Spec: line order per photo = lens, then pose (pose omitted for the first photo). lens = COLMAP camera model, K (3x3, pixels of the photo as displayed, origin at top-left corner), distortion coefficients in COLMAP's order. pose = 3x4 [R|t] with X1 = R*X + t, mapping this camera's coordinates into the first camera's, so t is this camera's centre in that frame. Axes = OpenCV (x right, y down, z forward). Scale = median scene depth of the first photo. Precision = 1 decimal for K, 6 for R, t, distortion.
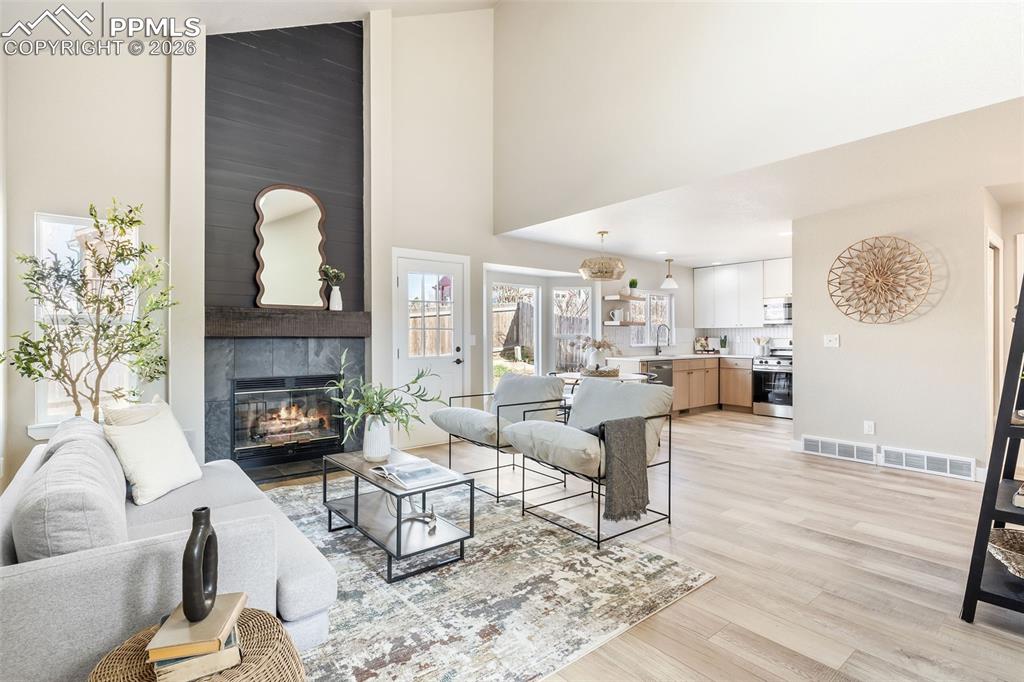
lens RADIAL K [[497.9, 0, 509.8], [0, 497.9, 337.0], [0, 0, 1]] dist [-0.004451, 0.002485]
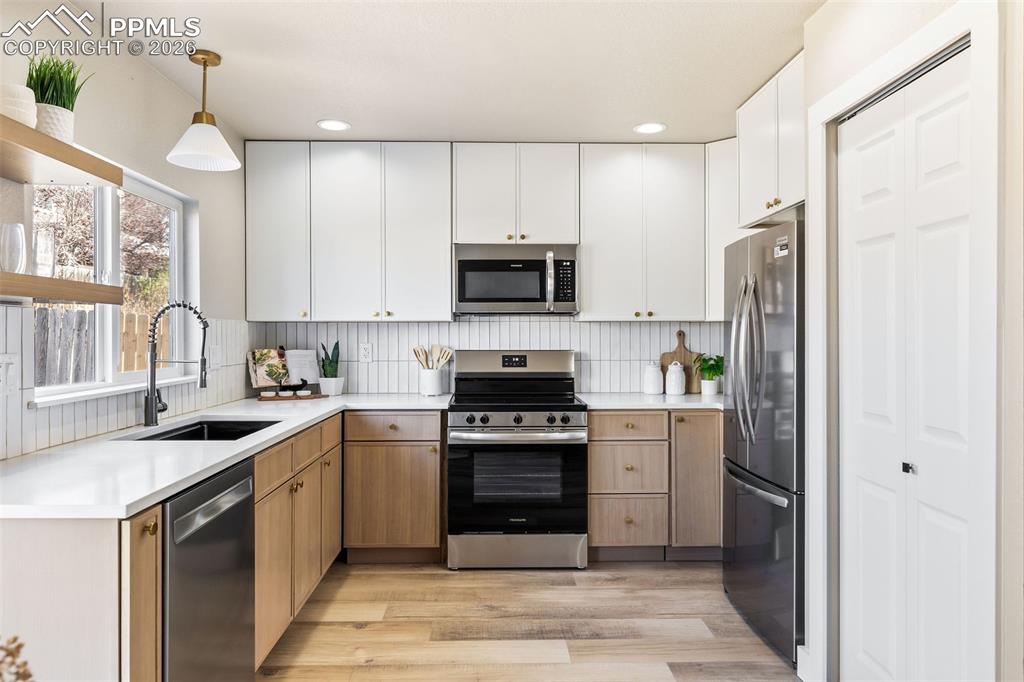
lens RADIAL K [[656.8, 0, 508.3], [0, 656.8, 335.3], [0, 0, 1]] dist [-0.002467, 0.001505]
pose [[0.607091, -0.000517, 0.794632, 0.244560], [-0.000635, 0.999999, 0.001135, -0.015793], [-0.794632, -0.001194, 0.607090, 1.123510]]
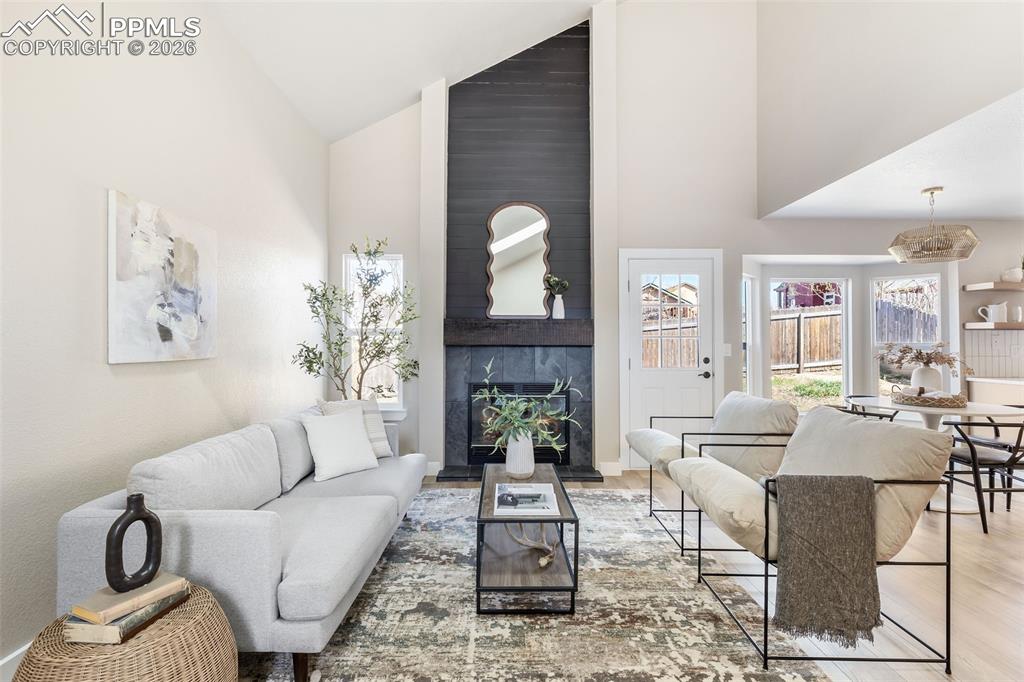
lens RADIAL K [[497.9, 0, 507.8], [0, 497.9, 338.9], [0, 0, 1]] dist [-0.004451, 0.002485]
pose [[0.781935, -0.005489, -0.623336, 0.195989], [-0.002685, 0.999922, -0.012174, -0.000832], [0.623355, 0.011193, 0.781859, 0.161132]]
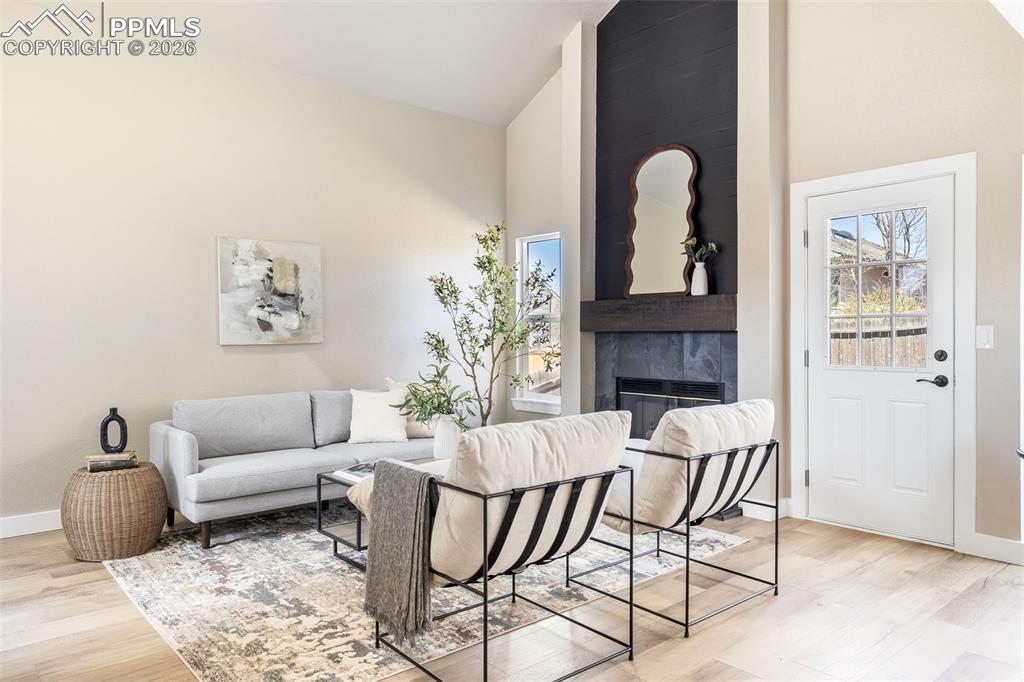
lens RADIAL K [[680.5, 0, 503.7], [0, 680.5, 342.5], [0, 0, 1]] dist [0.001029, 0.000701]
pose [[0.033451, 0.011774, -0.999371, 0.662374], [0.003809, 0.999922, 0.011908, 0.003572], [0.999433, -0.004204, 0.033403, 0.689660]]
